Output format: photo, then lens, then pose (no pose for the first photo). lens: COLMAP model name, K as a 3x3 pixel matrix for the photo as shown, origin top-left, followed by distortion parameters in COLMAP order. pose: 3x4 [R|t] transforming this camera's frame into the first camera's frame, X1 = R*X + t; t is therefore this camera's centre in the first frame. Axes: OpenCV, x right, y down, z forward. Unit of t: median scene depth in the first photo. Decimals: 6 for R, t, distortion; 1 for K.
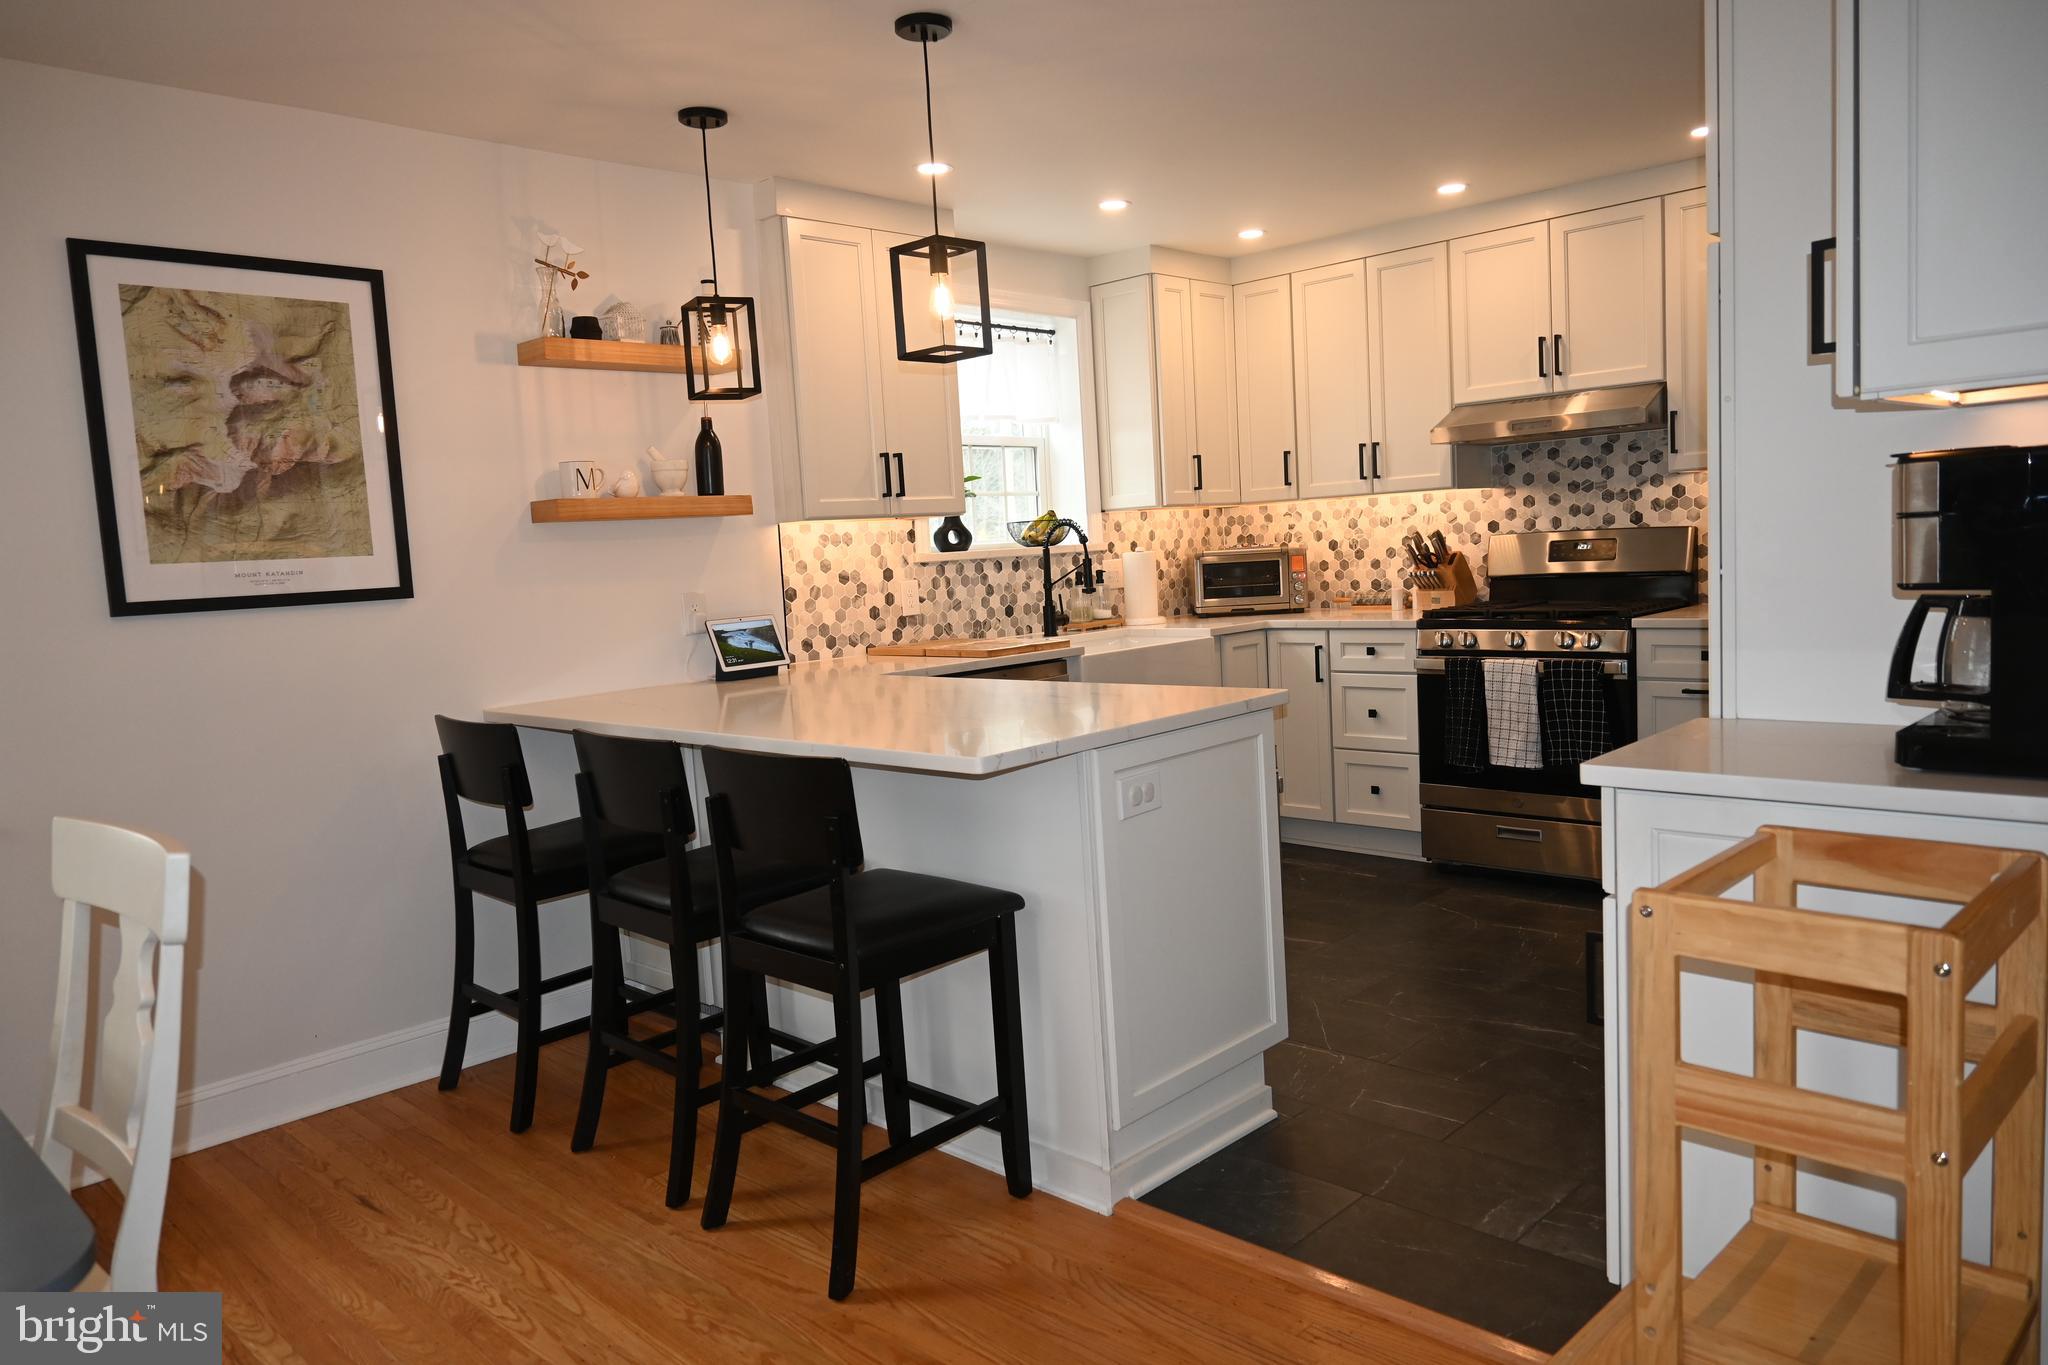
lens RADIAL K [[1401.5, 0, 1027.1], [0, 1401.5, 683.5], [0, 0, 1]] dist [0.001364, -0.002053]
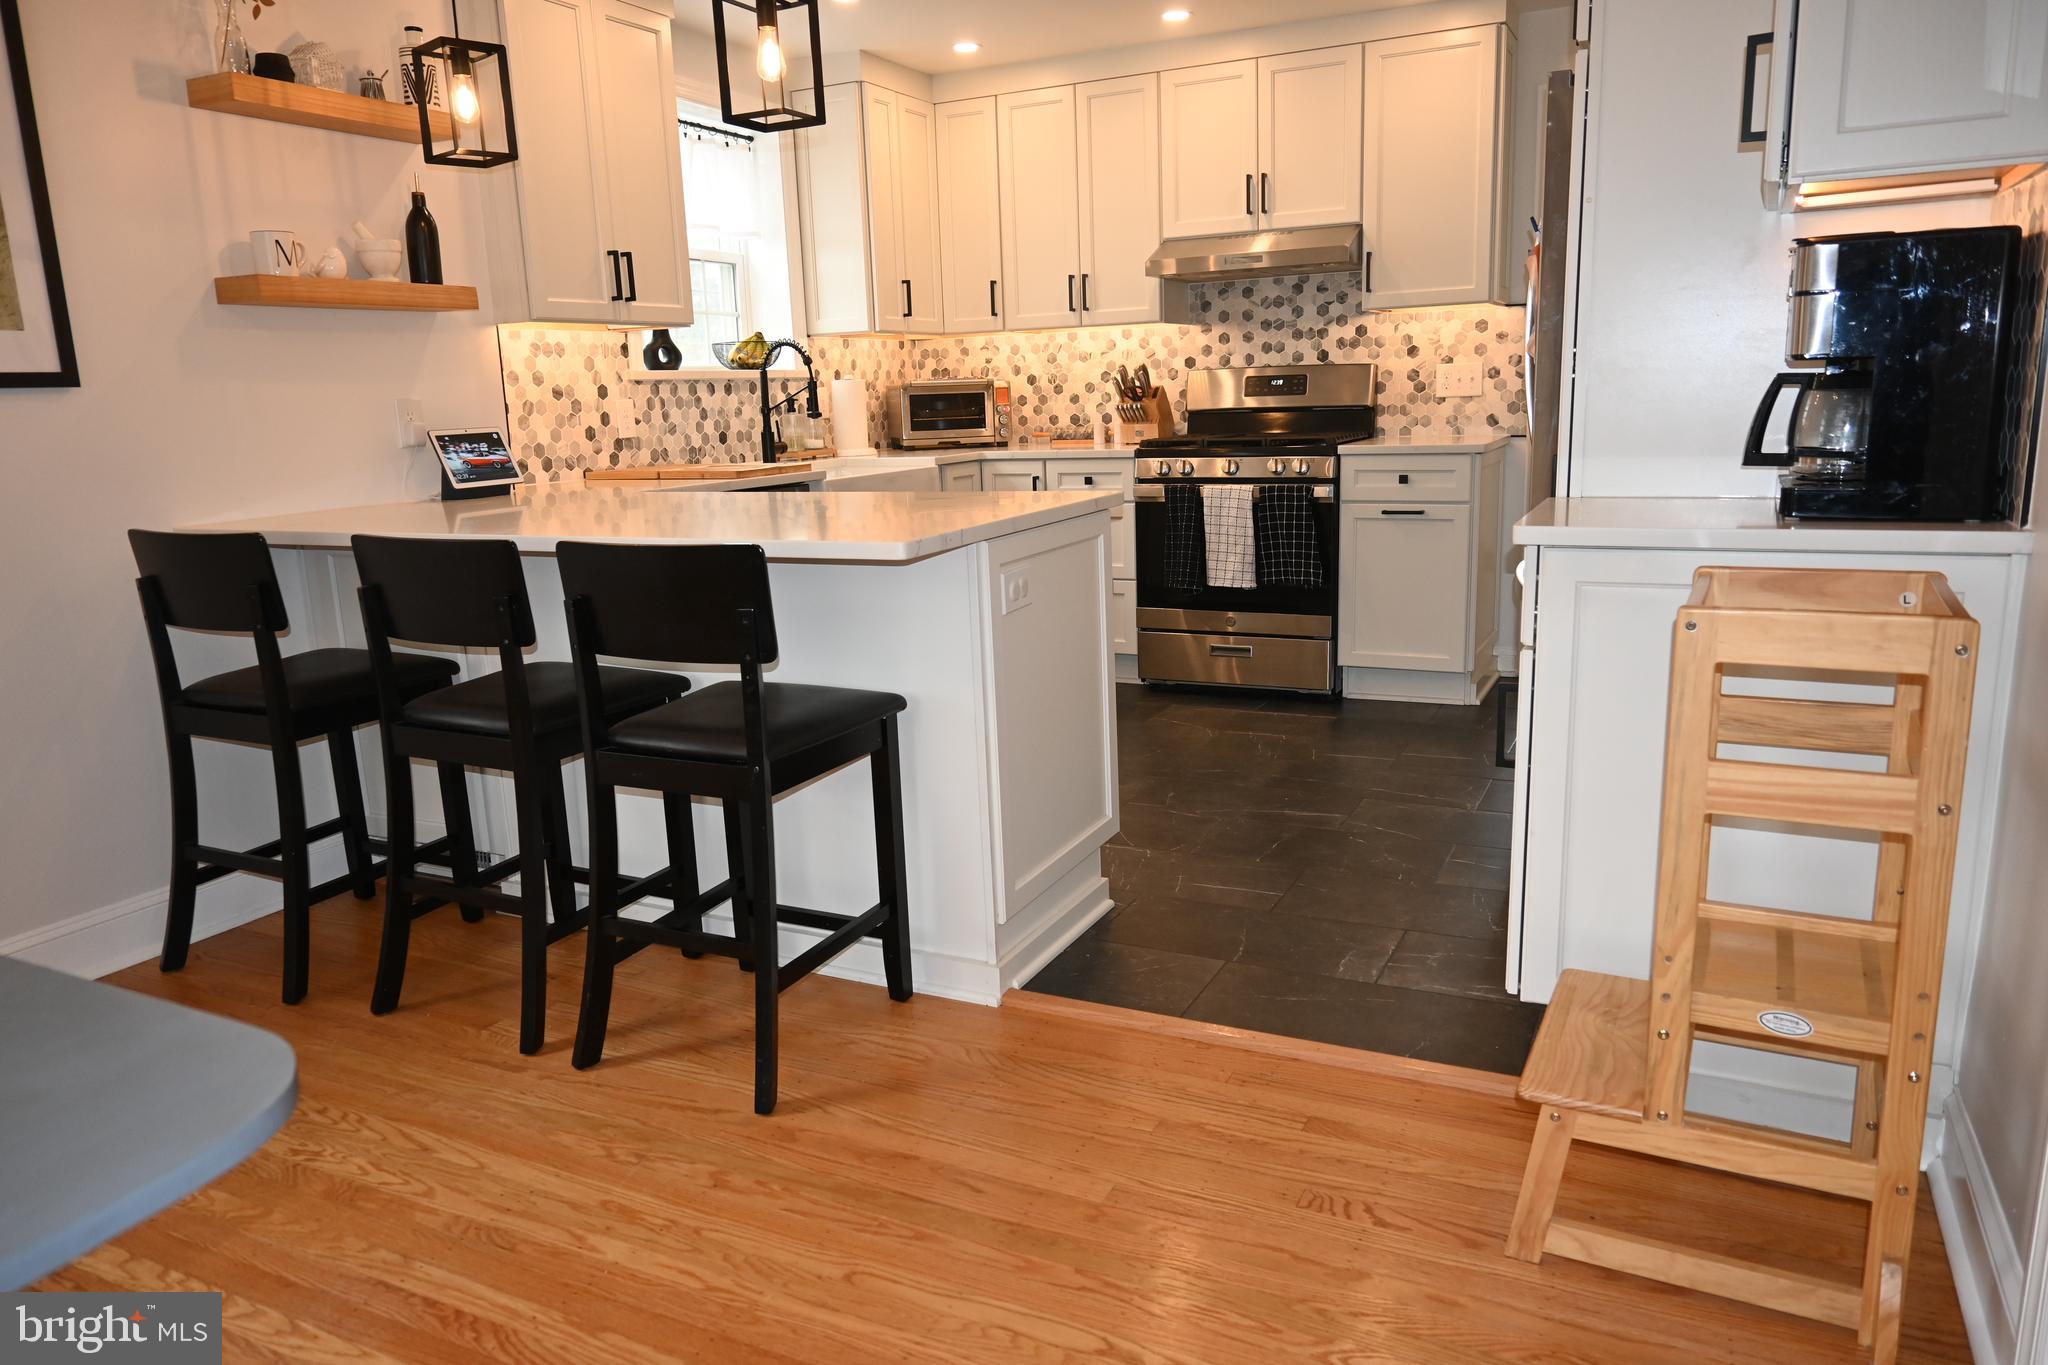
lens RADIAL K [[1401.5, 0, 1028.6], [0, 1401.5, 684.2], [0, 0, 1]] dist [0.001364, -0.002053]
pose [[0.951606, -0.040100, 0.304694, -0.127426], [0.011807, 0.995489, 0.094141, 0.031098], [-0.307094, -0.085987, 0.947787, 0.032556]]
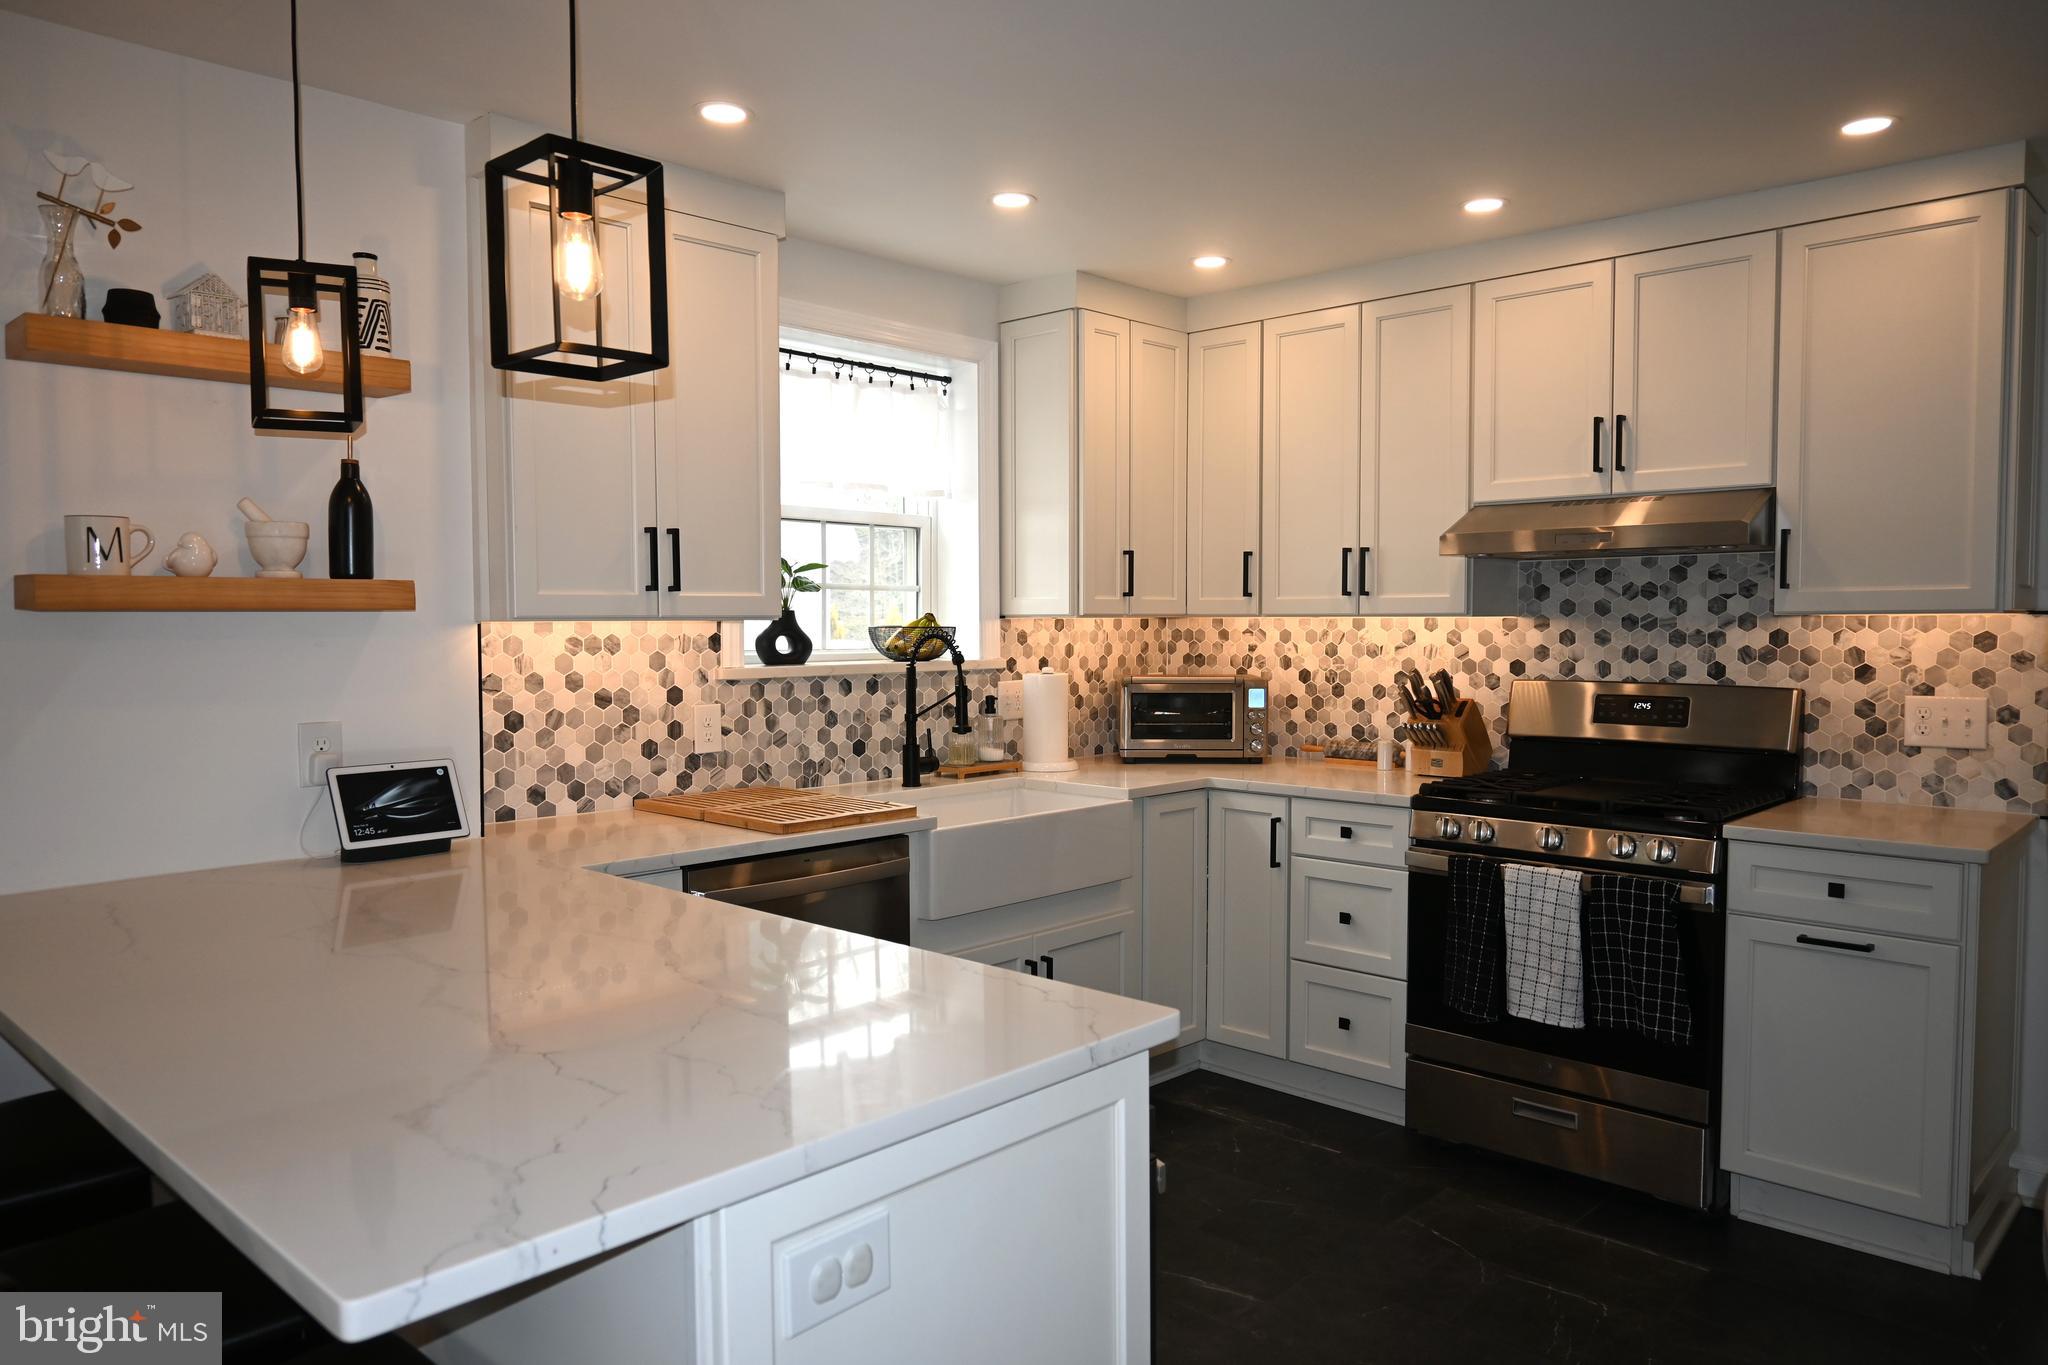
lens RADIAL K [[1401.5, 0, 1028.4], [0, 1401.5, 683.9], [0, 0, 1]] dist [0.001364, -0.002053]
pose [[0.998495, 0.053942, 0.009884, 0.076777], [-0.053362, 0.997233, -0.051748, -0.059435], [-0.012648, 0.051143, 0.998611, 0.301455]]
